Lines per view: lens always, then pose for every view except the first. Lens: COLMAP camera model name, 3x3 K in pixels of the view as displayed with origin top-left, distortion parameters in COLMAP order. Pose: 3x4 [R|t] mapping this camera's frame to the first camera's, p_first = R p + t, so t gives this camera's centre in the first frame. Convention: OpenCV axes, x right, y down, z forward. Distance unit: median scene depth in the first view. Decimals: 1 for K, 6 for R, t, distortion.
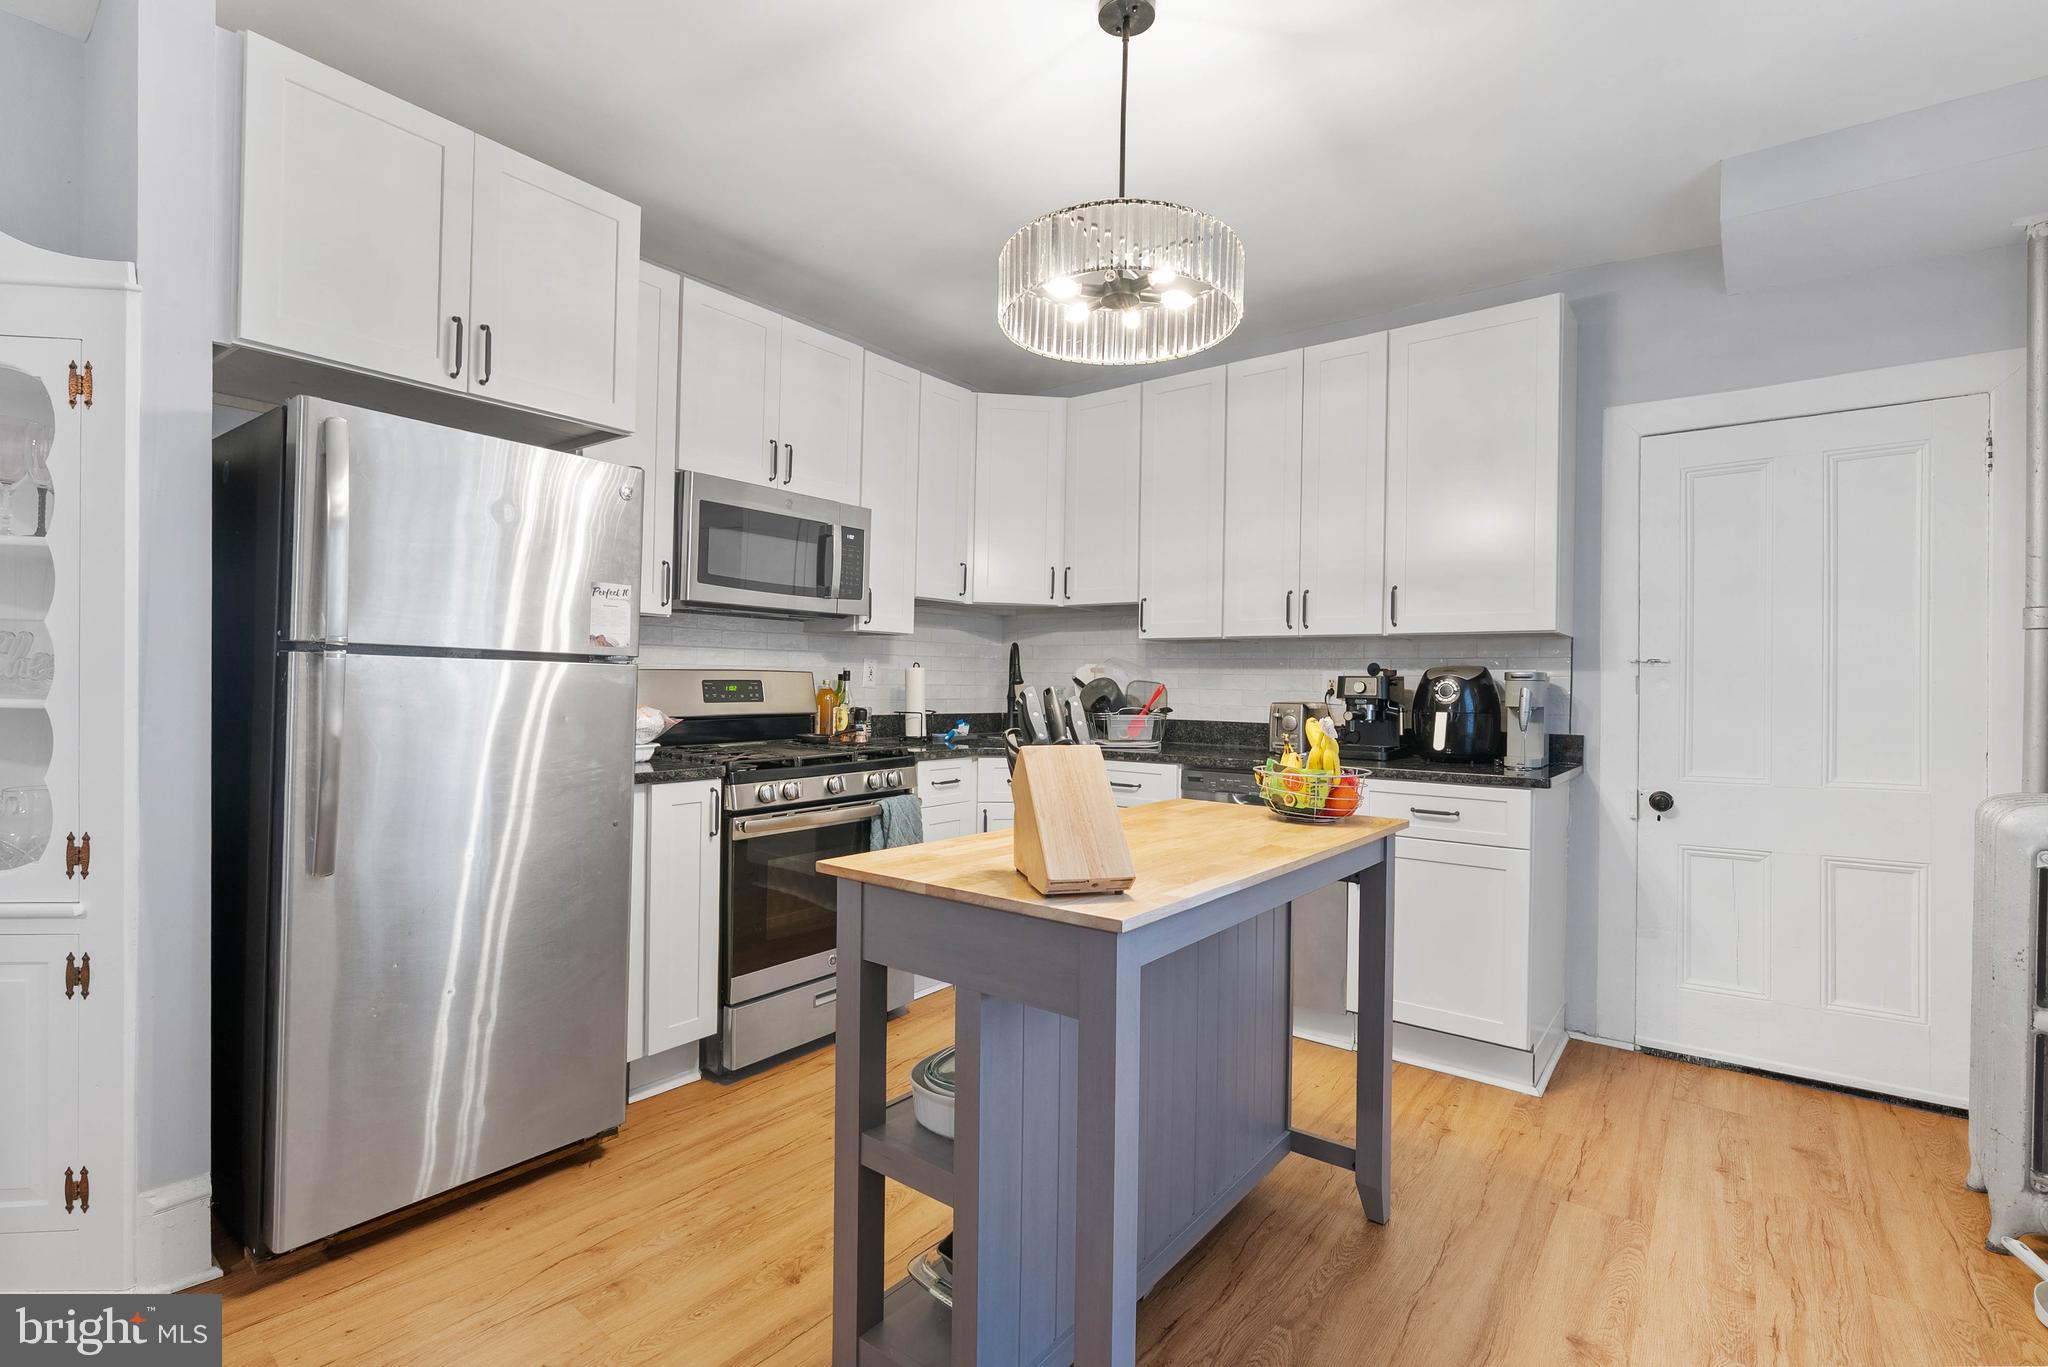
lens RADIAL K [[943.9, 0, 1017.0], [0, 943.9, 687.0], [0, 0, 1]] dist [0.000555, 0.000655]
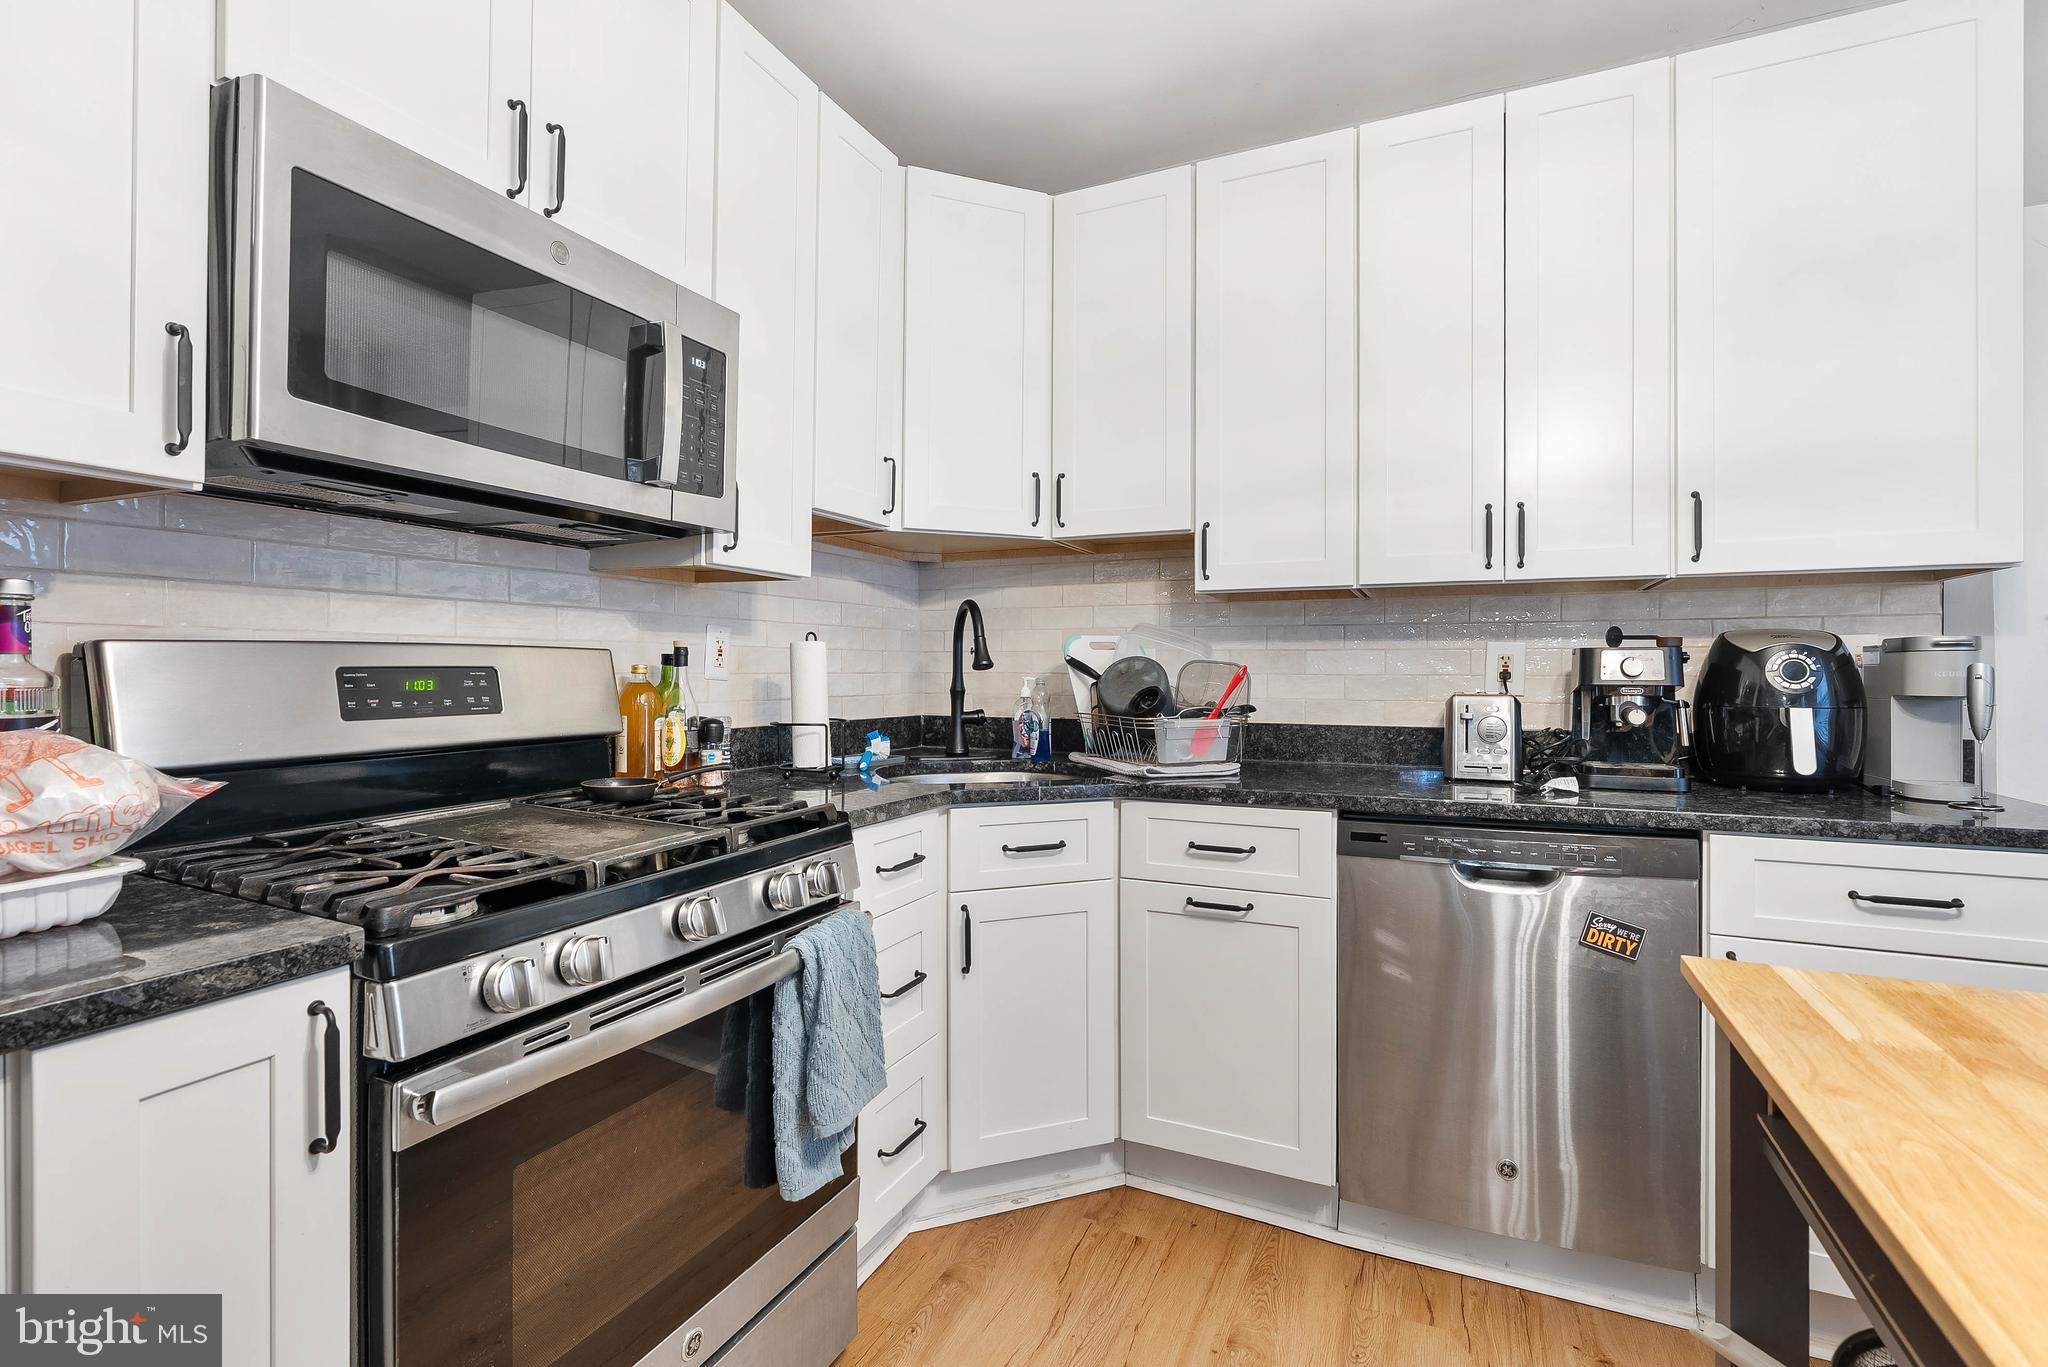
lens RADIAL K [[943.9, 0, 1031.0], [0, 943.9, 669.4], [0, 0, 1]] dist [0.000555, 0.000655]
pose [[0.971394, -0.011990, 0.237170, -0.128785], [0.012918, 0.999914, -0.002358, -0.001351], [-0.237121, 0.005355, 0.971465, 0.500762]]
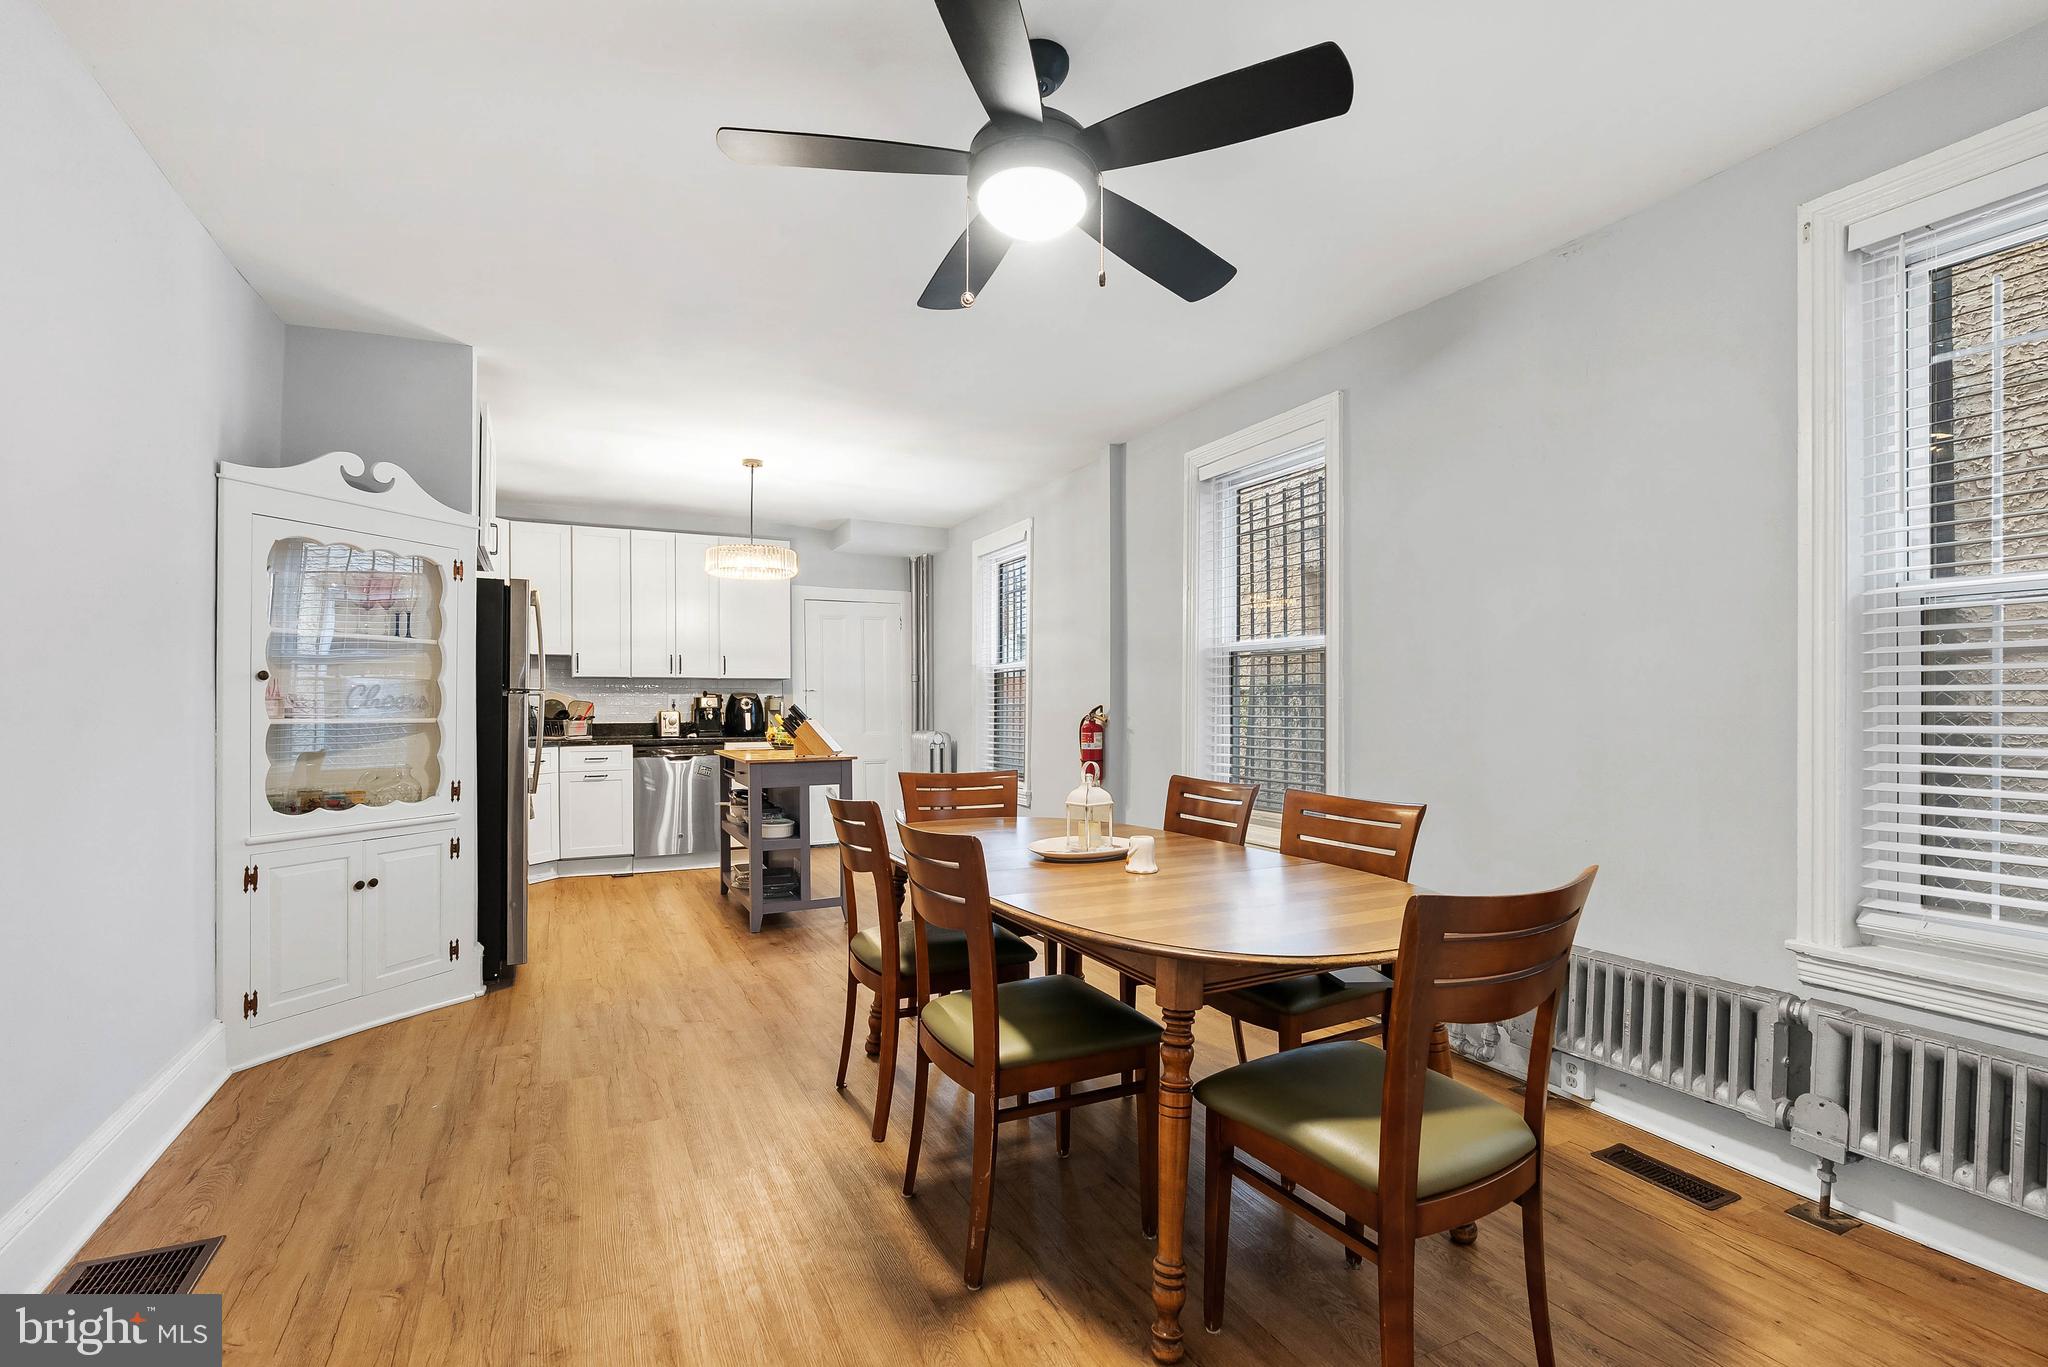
lens RADIAL K [[943.9, 0, 1024.0], [0, 943.9, 696.6], [0, 0, 1]] dist [0.000555, 0.000655]
pose [[0.441170, -0.008221, 0.897386, -1.170493], [0.009908, 0.999942, 0.004290, -0.015008], [-0.897369, 0.006999, 0.441226, -0.540389]]
